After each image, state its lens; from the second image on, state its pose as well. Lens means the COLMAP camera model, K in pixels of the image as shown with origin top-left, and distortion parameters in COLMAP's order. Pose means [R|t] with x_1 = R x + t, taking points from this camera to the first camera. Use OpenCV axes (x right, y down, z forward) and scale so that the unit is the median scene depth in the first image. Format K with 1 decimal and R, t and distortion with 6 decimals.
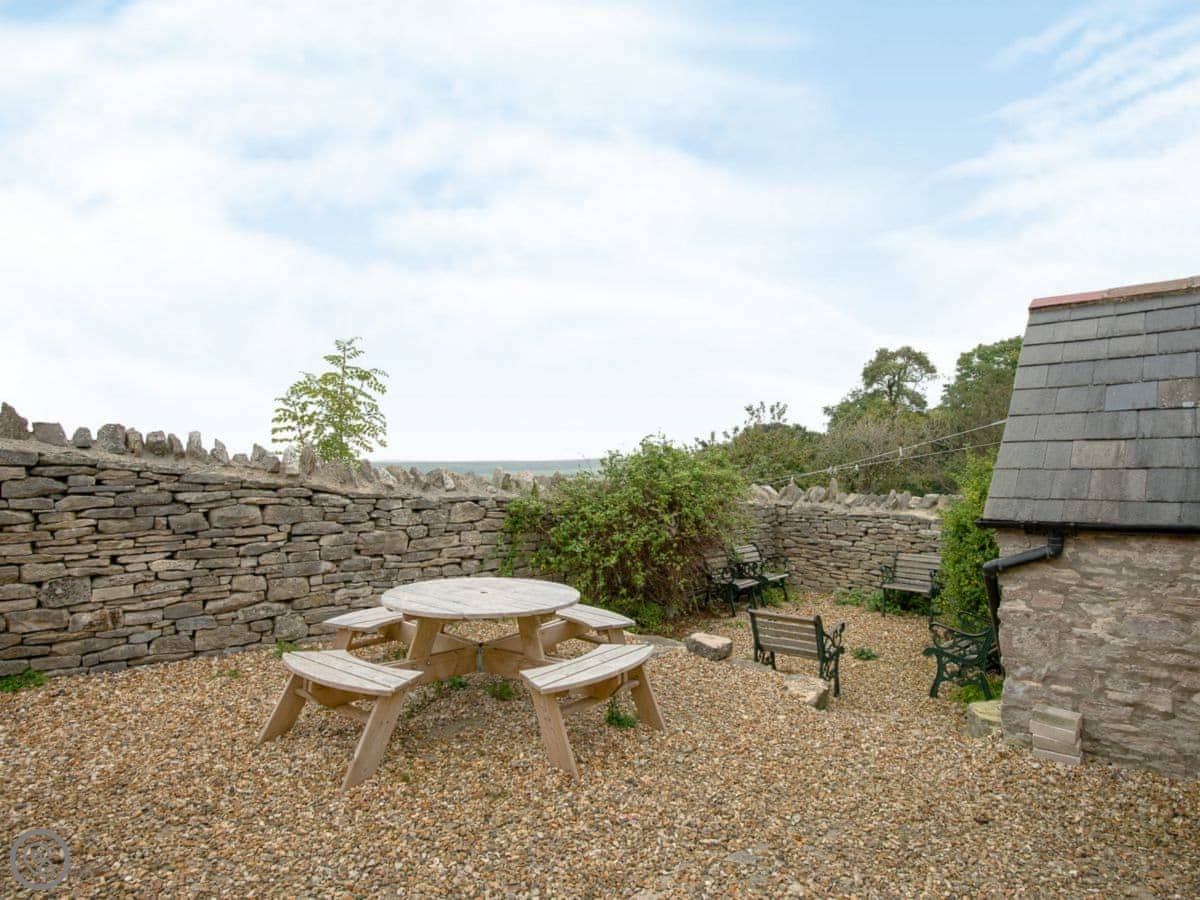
lens RADIAL K [[681.8, 0, 604.9], [0, 681.8, 441.9], [0, 0, 1]] dist [-0.005344, -0.000806]
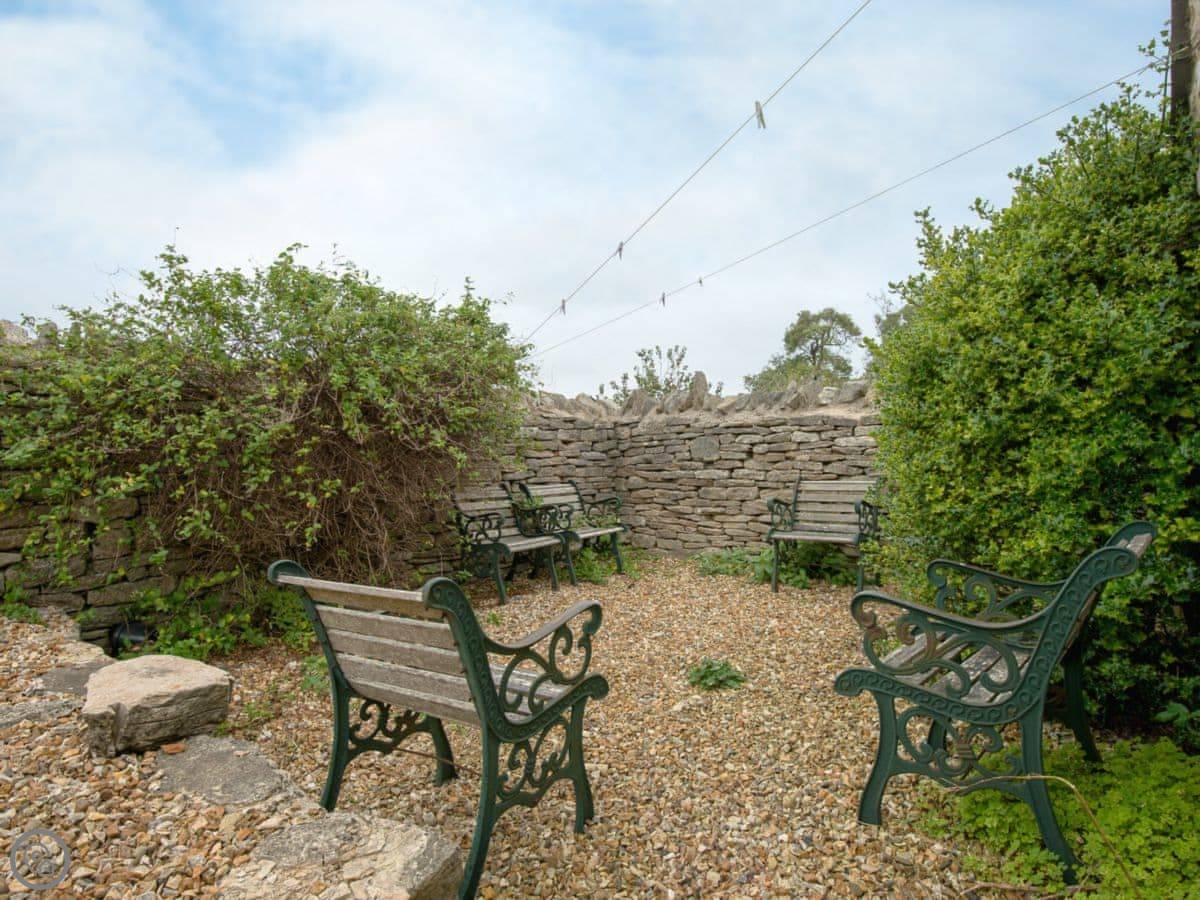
lens RADIAL K [[652.8, 0, 600.0], [0, 652.8, 450.0], [0, 0, 1]] dist [0.000254, -0.000304]
pose [[0.997133, -0.031211, 0.068927, 0.213736], [0.030539, 0.999475, 0.010776, 0.120638], [-0.069227, -0.008640, 0.997564, 0.441559]]
